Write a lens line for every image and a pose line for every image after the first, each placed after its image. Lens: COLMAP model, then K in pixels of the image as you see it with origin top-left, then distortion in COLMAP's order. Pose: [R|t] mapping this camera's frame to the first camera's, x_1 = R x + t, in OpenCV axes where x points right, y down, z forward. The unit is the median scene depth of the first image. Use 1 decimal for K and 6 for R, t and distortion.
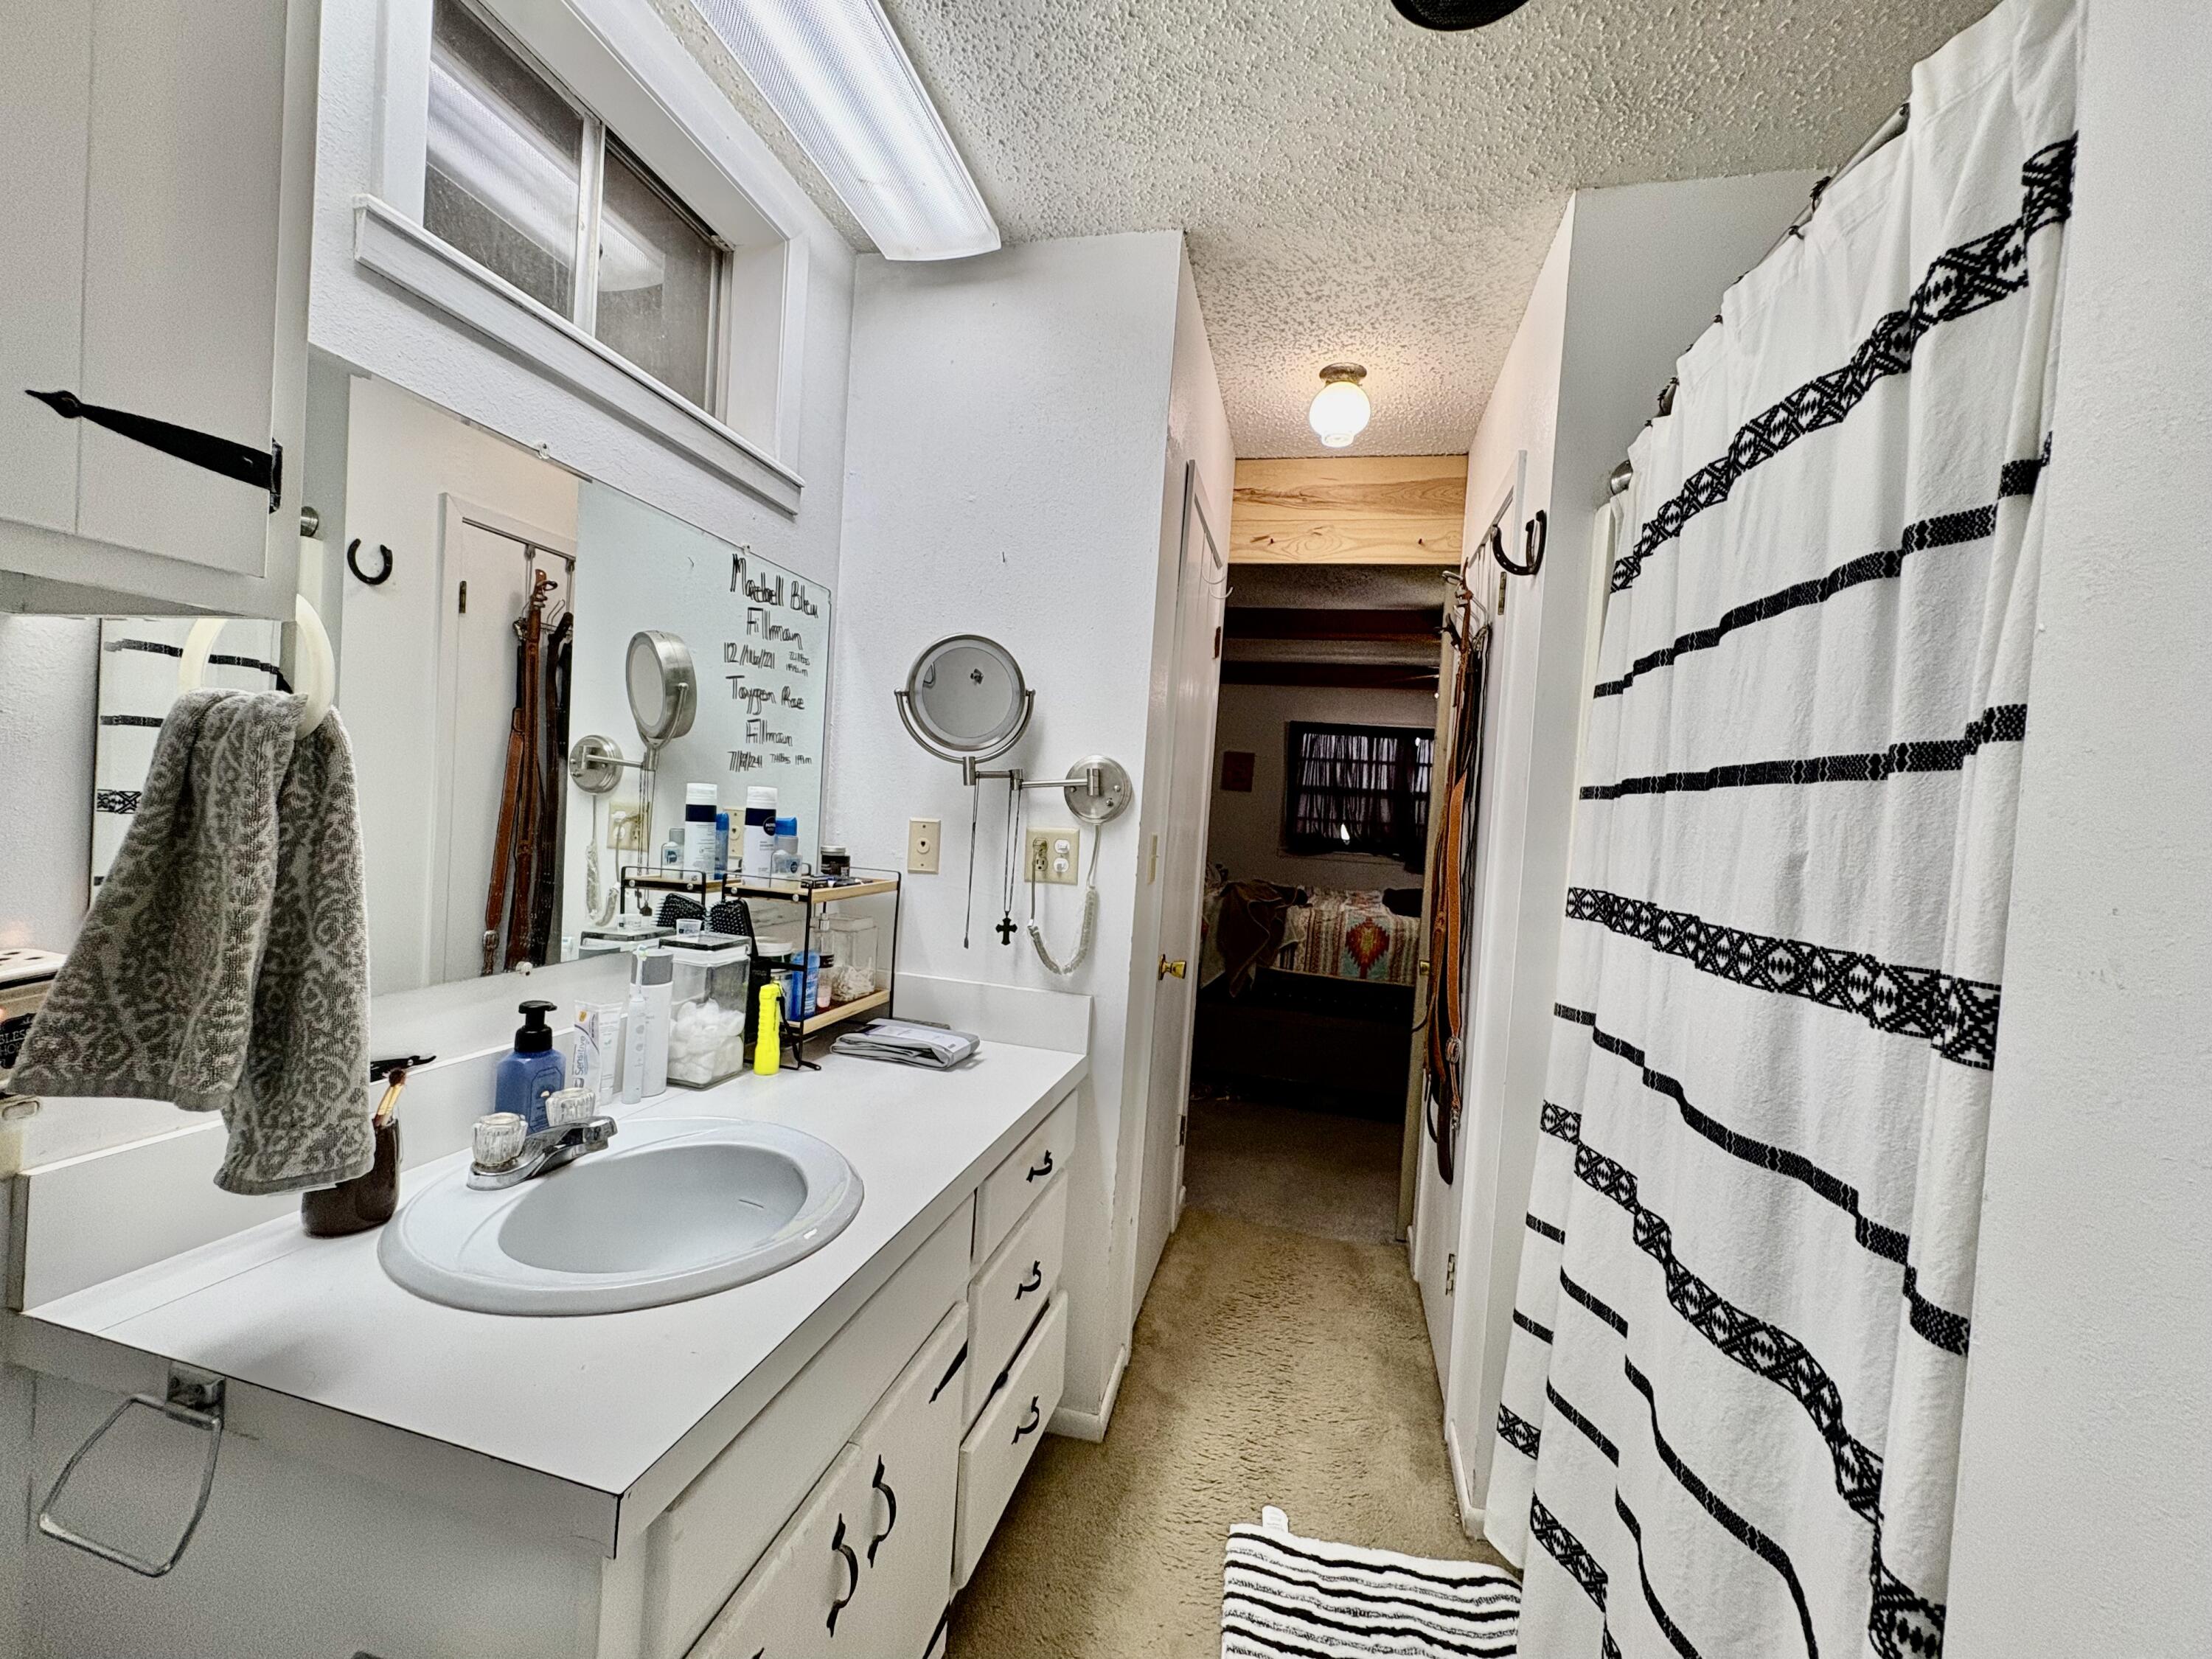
lens RADIAL K [[886.5, 0, 1106.0], [0, 886.5, 829.5], [0, 0, 1]] dist [-0.000929, -0.000300]
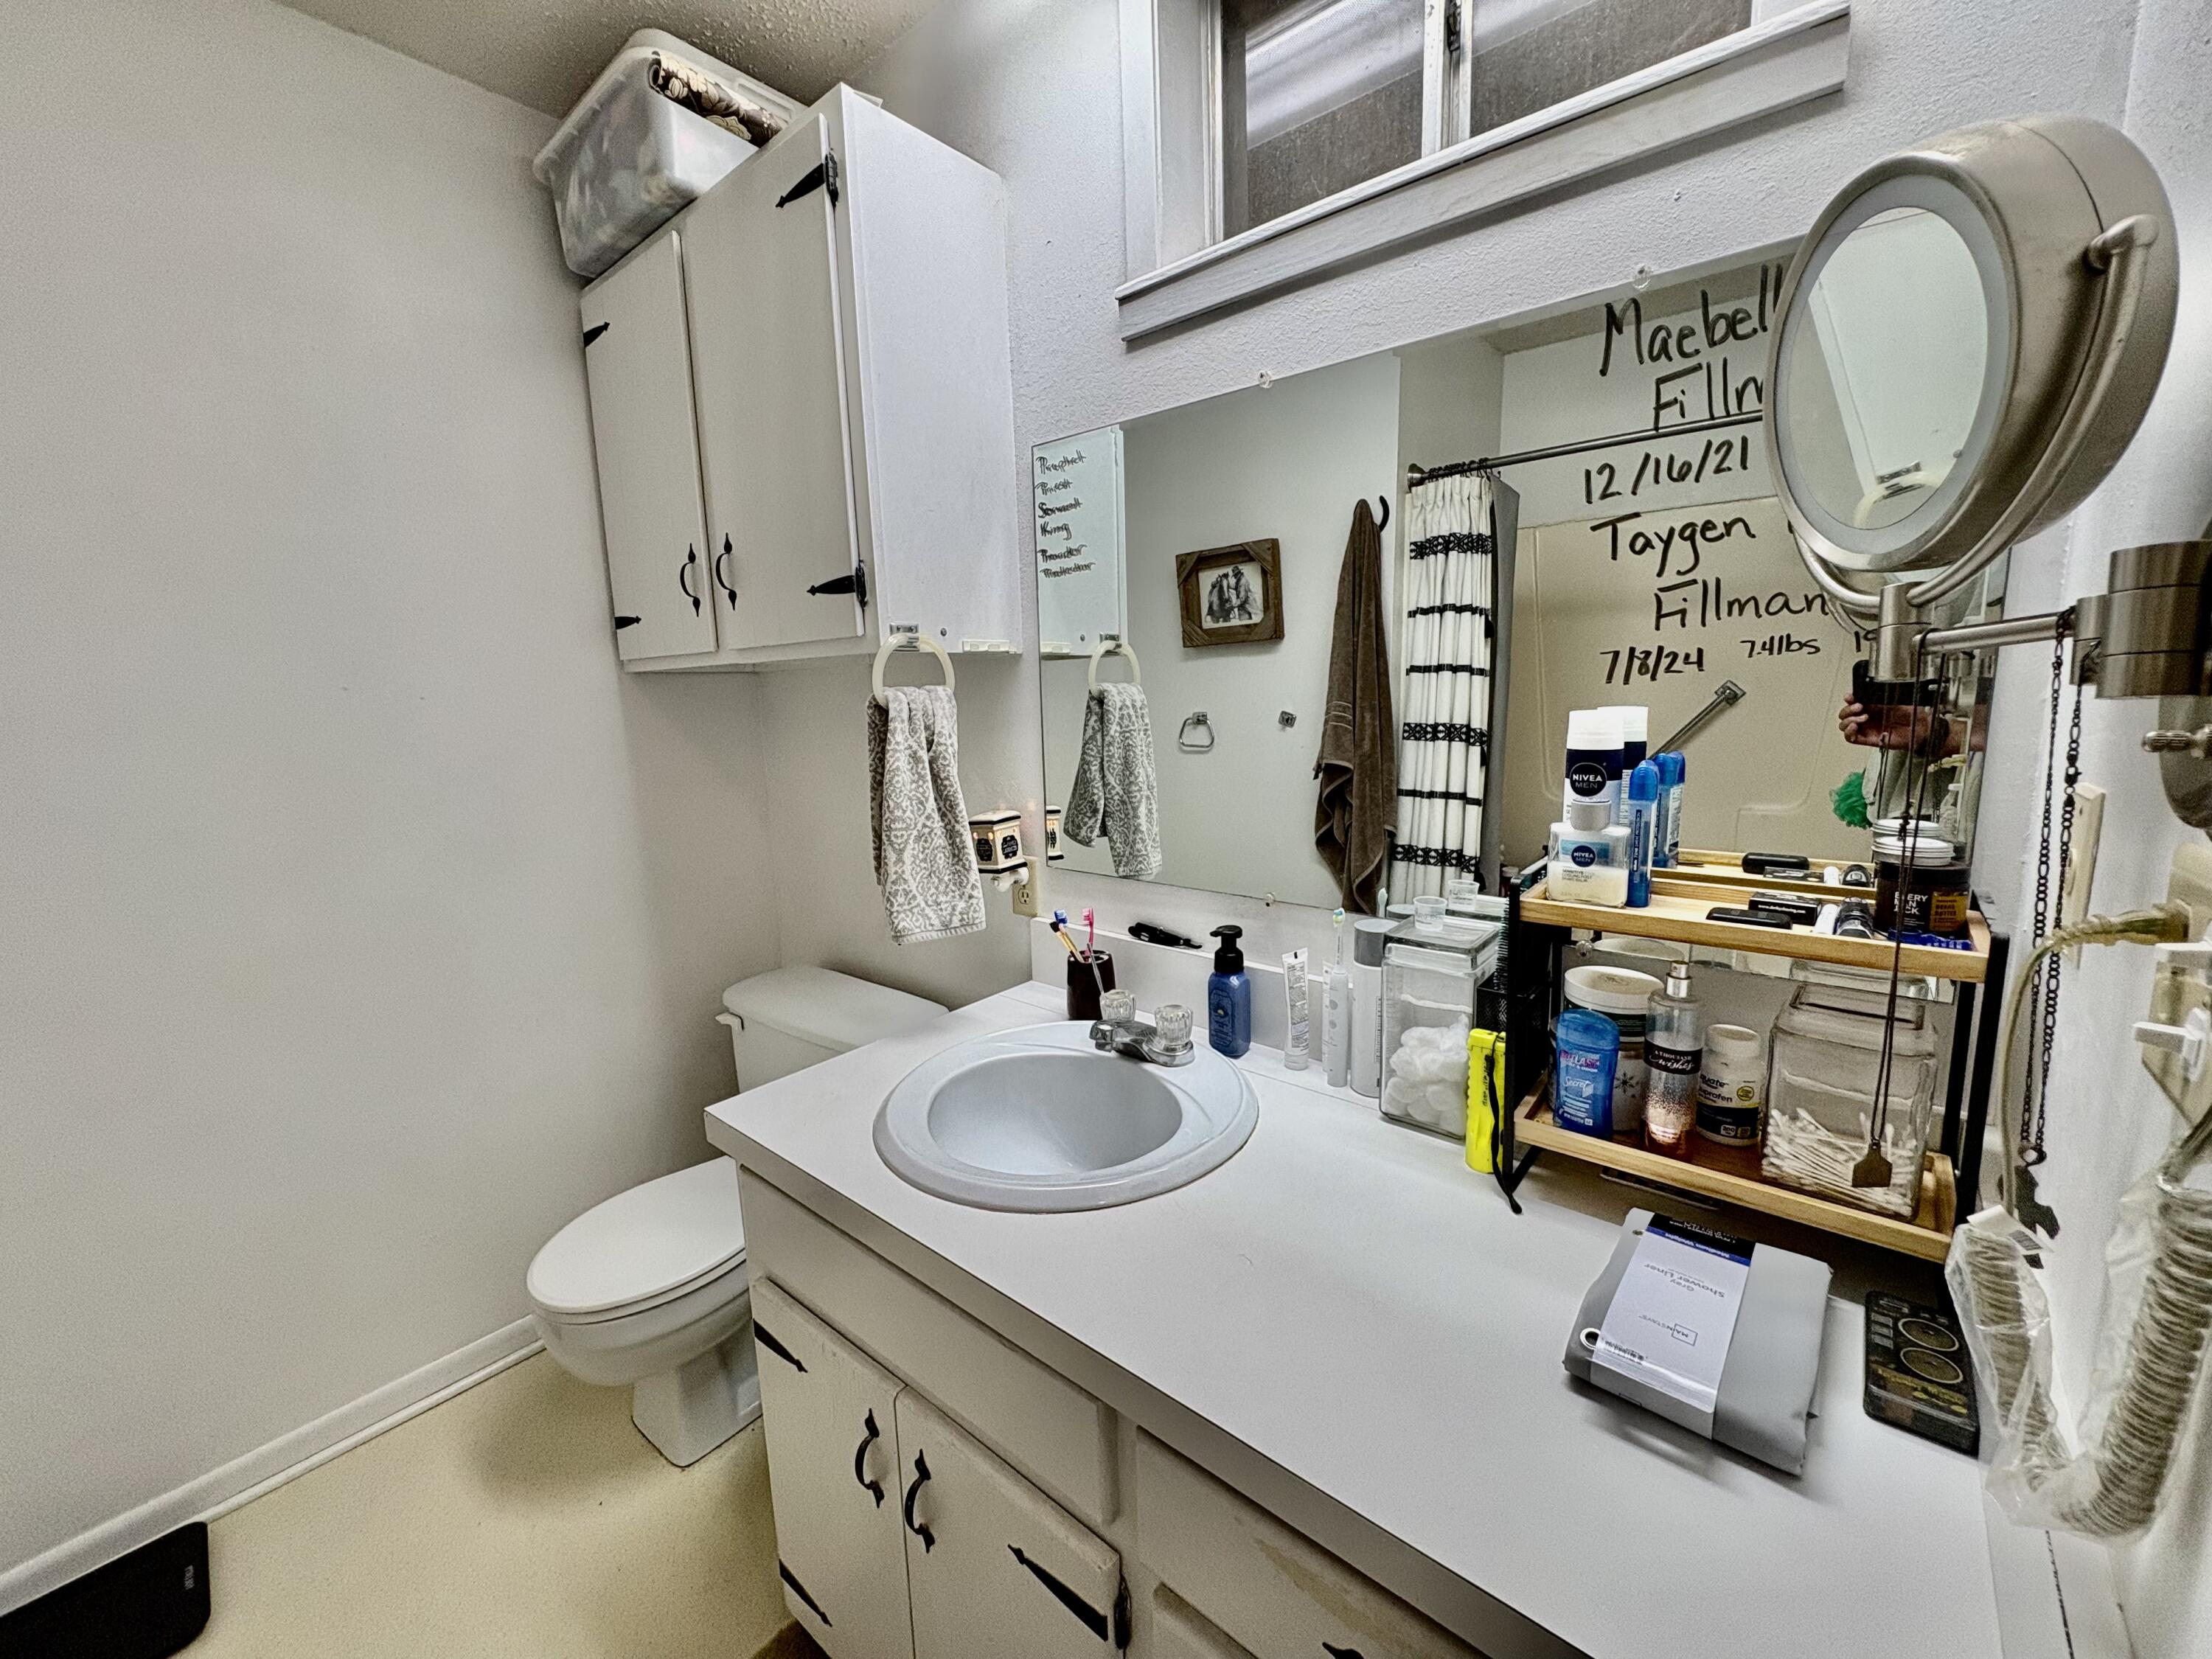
lens RADIAL K [[886.5, 0, 1106.0], [0, 886.5, 829.5], [0, 0, 1]] dist [-0.000929, -0.000300]
pose [[-0.452370, 0.083126, -0.887948, 0.259671], [-0.023484, 0.994191, 0.105036, -0.023482], [0.891521, 0.068368, -0.447790, 0.951192]]
